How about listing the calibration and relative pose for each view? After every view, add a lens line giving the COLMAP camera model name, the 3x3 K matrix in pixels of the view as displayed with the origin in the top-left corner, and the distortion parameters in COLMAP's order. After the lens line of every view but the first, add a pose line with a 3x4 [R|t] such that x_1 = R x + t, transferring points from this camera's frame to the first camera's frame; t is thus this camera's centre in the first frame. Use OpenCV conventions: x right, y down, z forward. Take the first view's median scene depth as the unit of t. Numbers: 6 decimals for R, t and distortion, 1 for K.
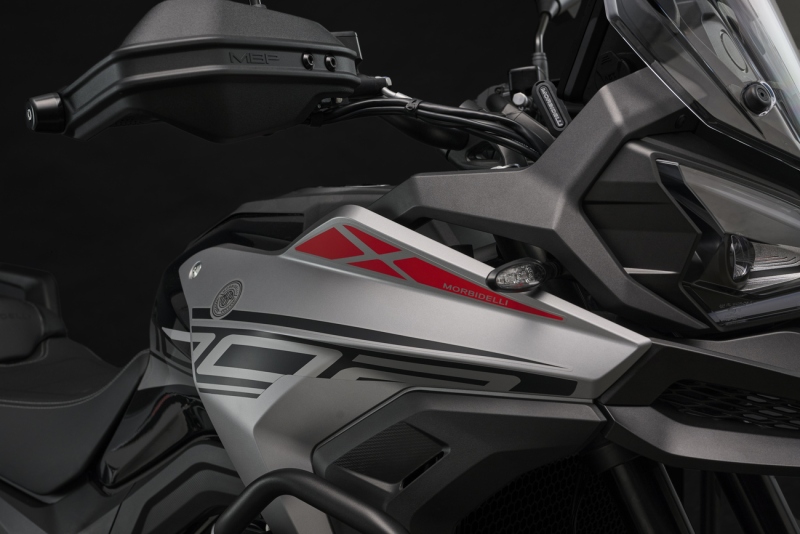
lens RADIAL K [[1161.7, 0, 400.0], [0, 1161.7, 267.0], [0, 0, 1]] dist [-0.149324, -0.036636]
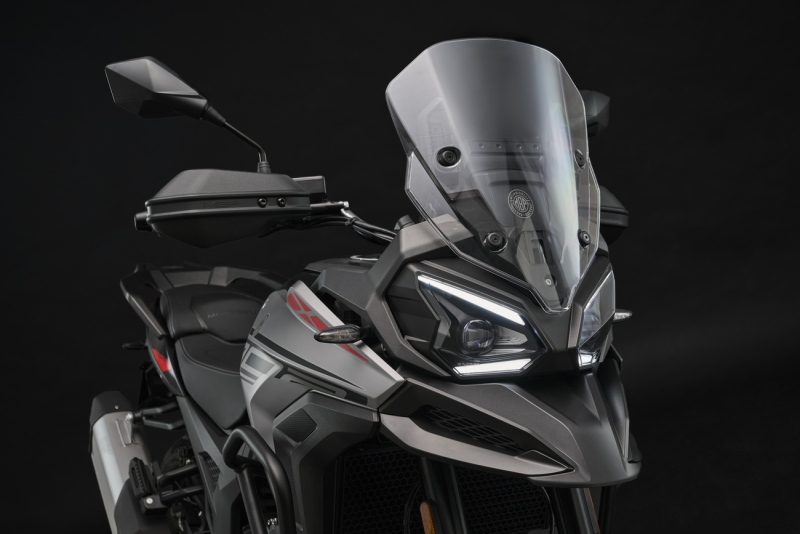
lens RADIAL K [[1161.7, 0, 400.0], [0, 1161.7, 267.0], [0, 0, 1]] dist [-0.149324, -0.036636]
pose [[0.910295, 0.077363, -0.406667, 0.876941], [-0.068968, 0.996995, 0.035284, -0.160289], [0.408174, -0.004072, 0.912895, -0.574890]]
